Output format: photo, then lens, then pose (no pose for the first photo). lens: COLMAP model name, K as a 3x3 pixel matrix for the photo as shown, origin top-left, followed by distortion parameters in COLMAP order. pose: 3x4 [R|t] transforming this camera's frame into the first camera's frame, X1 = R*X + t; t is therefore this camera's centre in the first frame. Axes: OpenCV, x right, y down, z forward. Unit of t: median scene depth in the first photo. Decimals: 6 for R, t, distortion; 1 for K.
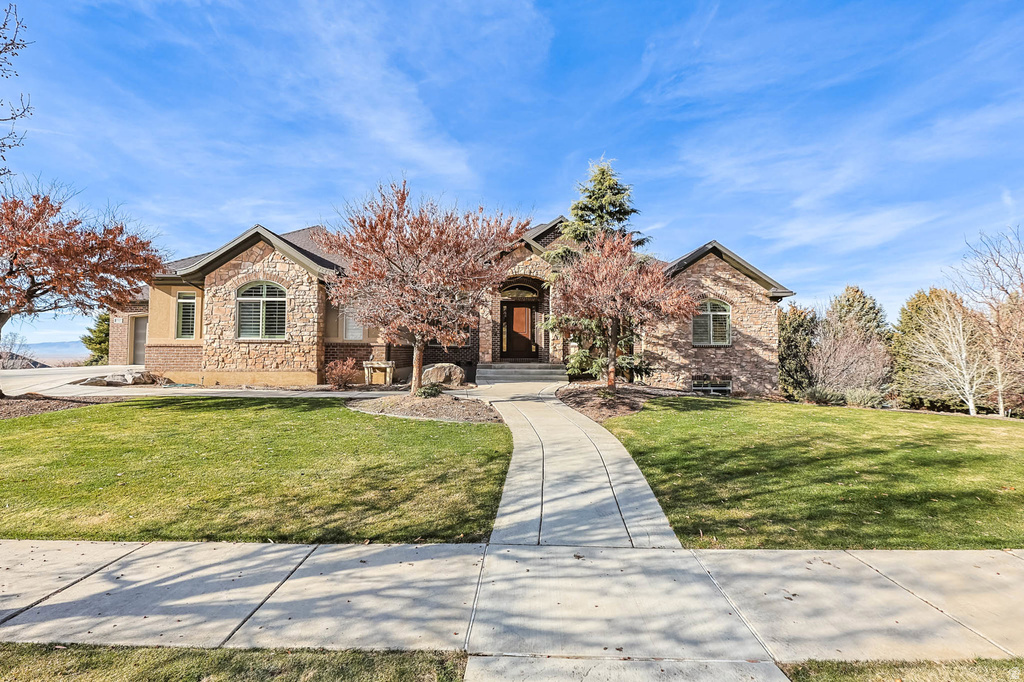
lens RADIAL K [[453.0, 0, 521.3], [0, 453.0, 345.6], [0, 0, 1]] dist [-0.006631, 0.000139]
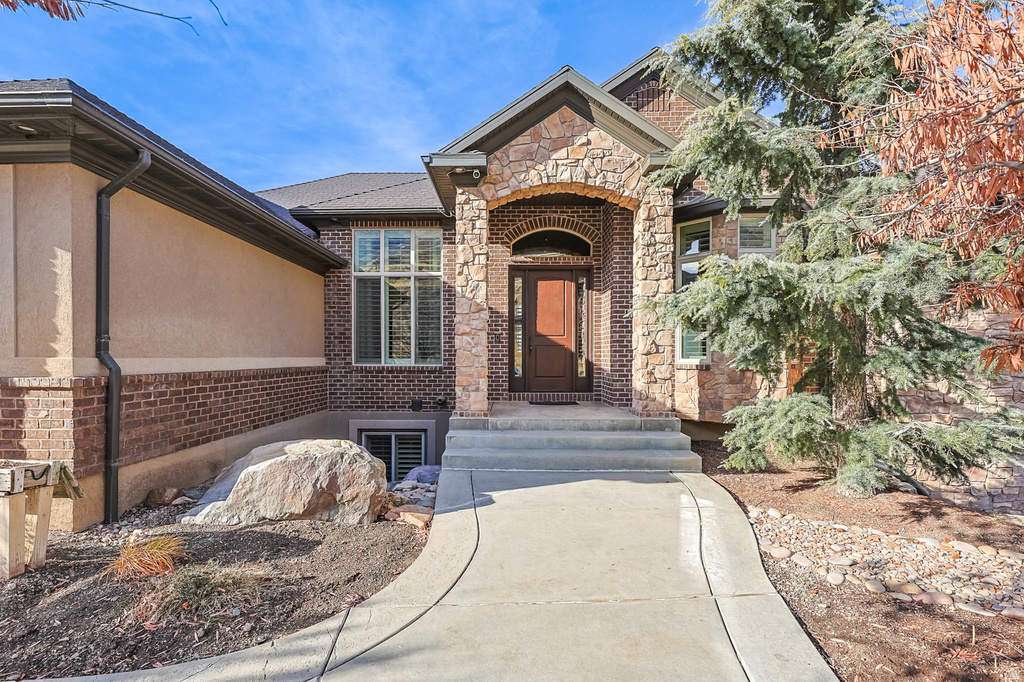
lens RADIAL K [[453.0, 0, 507.4], [0, 453.0, 344.8], [0, 0, 1]] dist [-0.006631, 0.000139]
pose [[0.998936, -0.004912, -0.045845, -0.029793], [0.004405, 0.999928, -0.011155, -0.016420], [0.045897, 0.010941, 0.998886, 0.612413]]
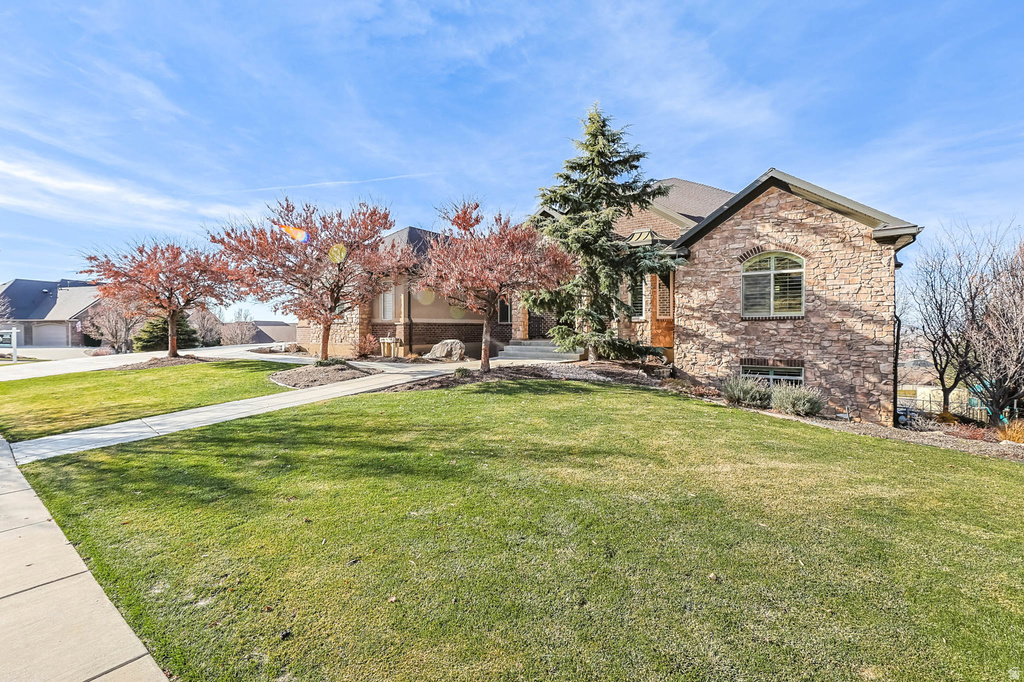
lens RADIAL K [[453.0, 0, 510.0], [0, 453.0, 331.3], [0, 0, 1]] dist [-0.006631, 0.000139]
pose [[0.797538, -0.004714, -0.603251, 0.519581], [0.018585, 0.999687, 0.016758, 0.002520], [0.602983, -0.024577, 0.797376, 0.181137]]
